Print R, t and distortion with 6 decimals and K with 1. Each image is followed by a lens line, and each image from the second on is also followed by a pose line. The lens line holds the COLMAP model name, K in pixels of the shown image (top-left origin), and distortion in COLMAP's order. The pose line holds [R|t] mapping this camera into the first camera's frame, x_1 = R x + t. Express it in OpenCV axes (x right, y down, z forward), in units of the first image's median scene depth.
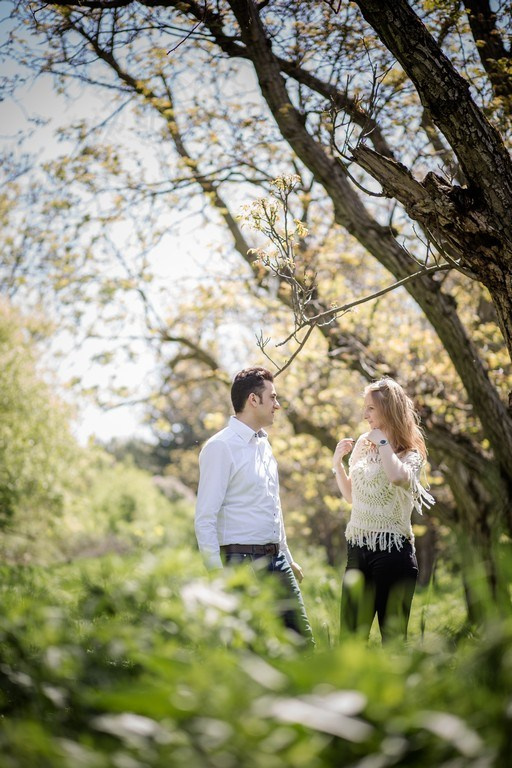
lens RADIAL K [[1913.7, 0, 252.9], [0, 1913.7, 387.4], [0, 0, 1]] dist [-0.038708, 0.000000]
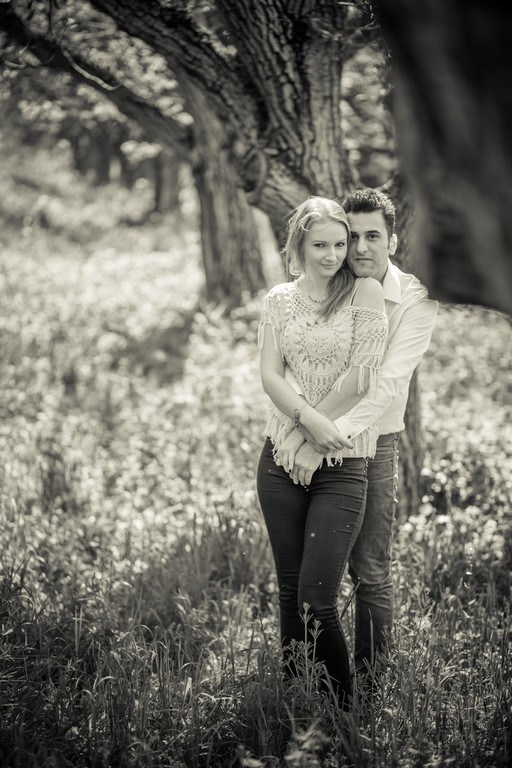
lens RADIAL K [[1913.7, 0, 255.8], [0, 1913.7, 387.4], [0, 0, 1]] dist [-0.038708, 0.000000]
pose [[0.992414, 0.014354, 0.122097, 0.048278], [-0.039784, 0.977217, 0.208483, 0.011049], [-0.116323, -0.211759, 0.970375, 0.324648]]
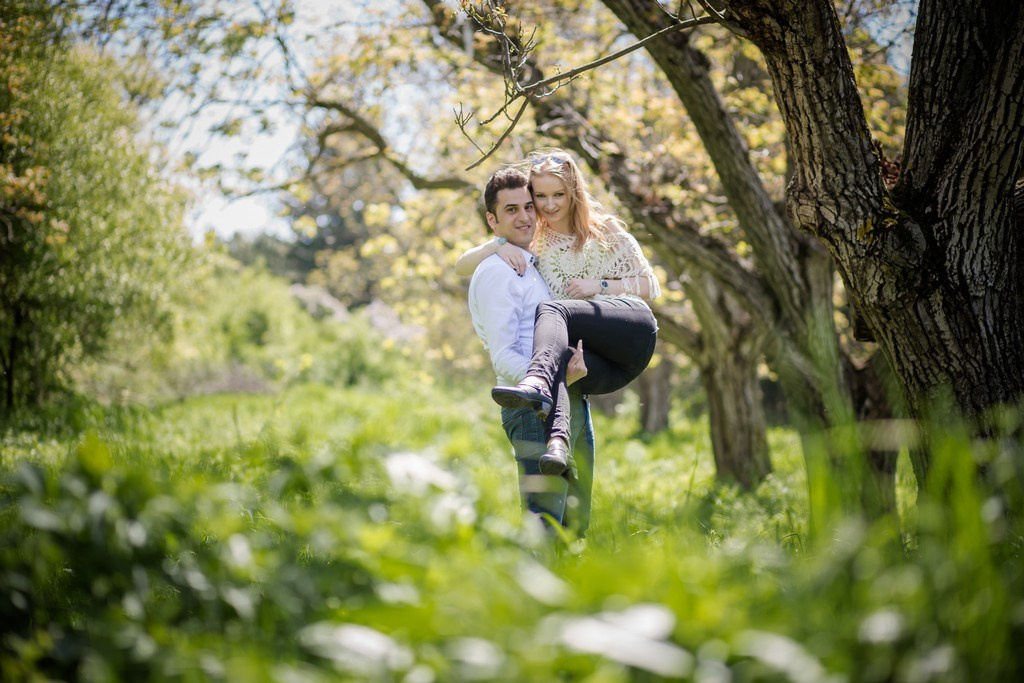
lens RADIAL K [[2551.6, 0, 507.1], [0, 2551.6, 349.7], [0, 0, 1]] dist [-0.038708, 0.000000]
pose [[0.999439, 0.003988, 0.033243, -0.003803], [-0.006356, 0.997424, 0.071454, -0.001769], [-0.032873, -0.071625, 0.996890, -0.002845]]
